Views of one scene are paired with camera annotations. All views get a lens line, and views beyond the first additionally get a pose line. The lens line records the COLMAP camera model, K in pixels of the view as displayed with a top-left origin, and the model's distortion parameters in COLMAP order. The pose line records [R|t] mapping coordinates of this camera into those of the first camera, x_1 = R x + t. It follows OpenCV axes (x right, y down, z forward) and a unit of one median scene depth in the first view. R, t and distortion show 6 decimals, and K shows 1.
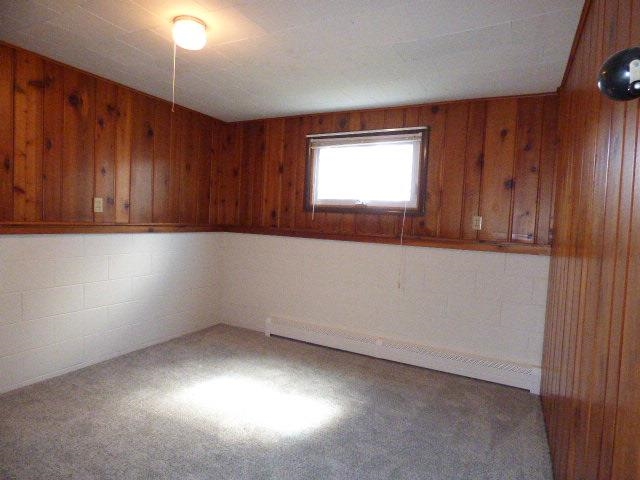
lens RADIAL K [[383.0, 0, 322.7], [0, 383.0, 237.2], [0, 0, 1]] dist [0.000257, -0.000748]
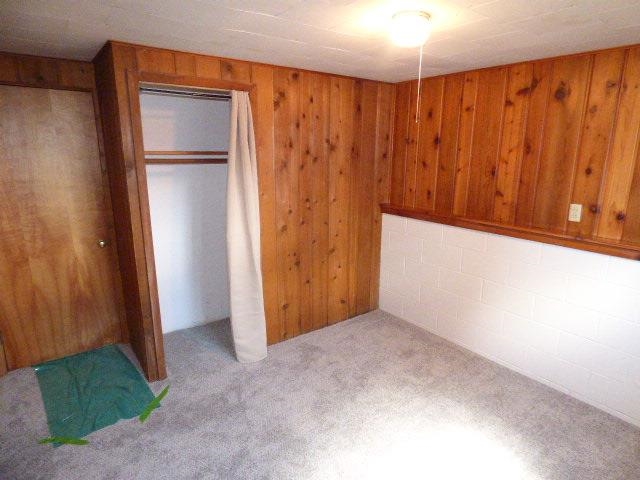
lens RADIAL K [[383.0, 0, 322.7], [0, 383.0, 237.2], [0, 0, 1]] dist [0.000257, -0.000748]
pose [[-0.430191, 0.159444, -0.888546, 0.463026], [-0.067407, 0.975857, 0.207746, -0.193144], [0.900218, 0.149265, -0.409057, 0.984463]]
